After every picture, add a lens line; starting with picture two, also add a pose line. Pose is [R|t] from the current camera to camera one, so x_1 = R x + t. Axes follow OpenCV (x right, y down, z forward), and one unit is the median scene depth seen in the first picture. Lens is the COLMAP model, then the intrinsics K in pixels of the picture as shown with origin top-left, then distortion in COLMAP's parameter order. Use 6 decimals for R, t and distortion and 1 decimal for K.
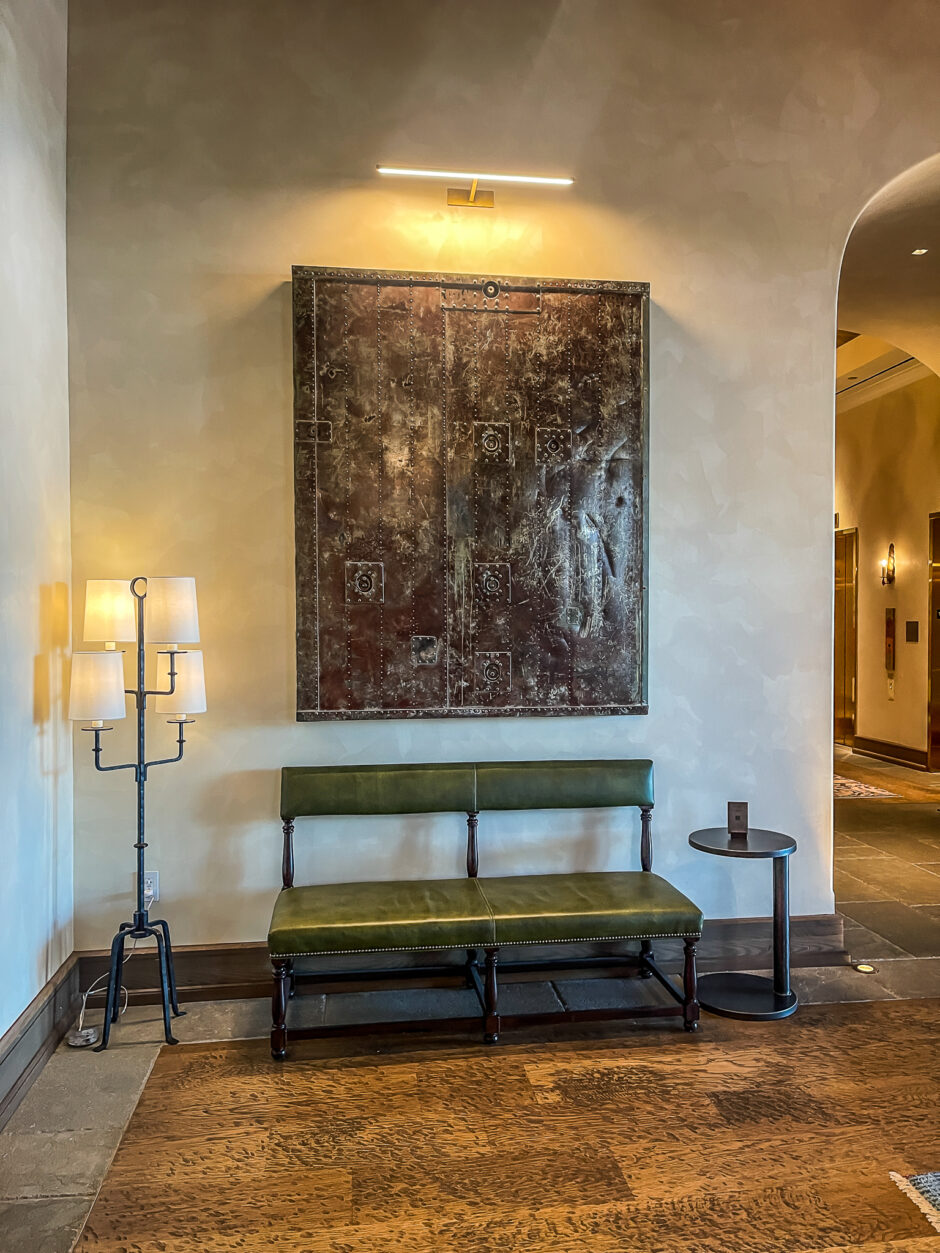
lens RADIAL K [[950.6, 0, 470.0], [0, 950.6, 626.5], [0, 0, 1]] dist [0.060131, -0.066878]
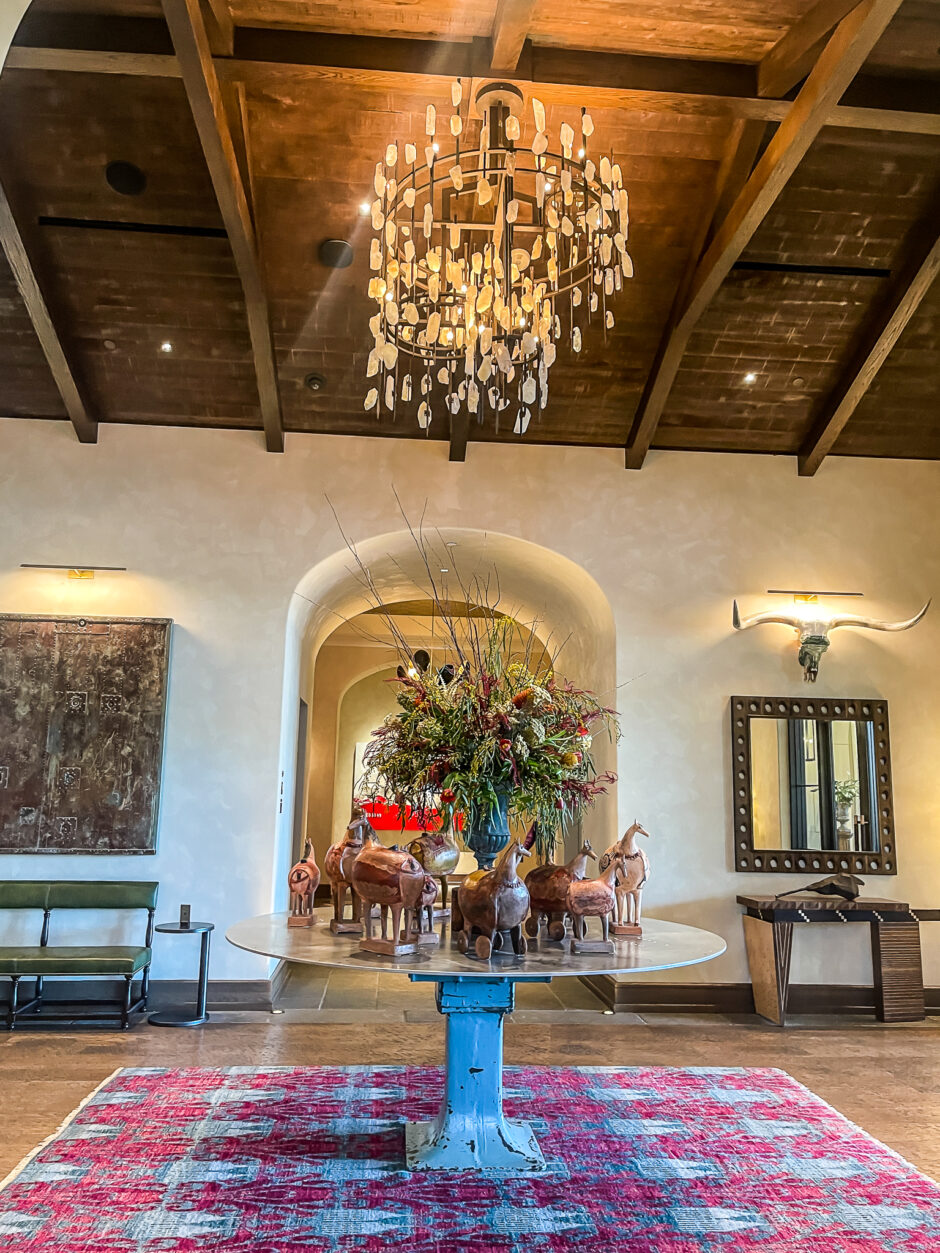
lens RADIAL K [[950.6, 0, 470.0], [0, 950.6, 626.5], [0, 0, 1]] dist [0.060131, -0.066878]
pose [[0.997659, 0.007560, -0.067973, 0.914429], [-0.020096, 0.982401, -0.185697, -0.006156], [0.065373, 0.186629, 0.980253, -0.812665]]
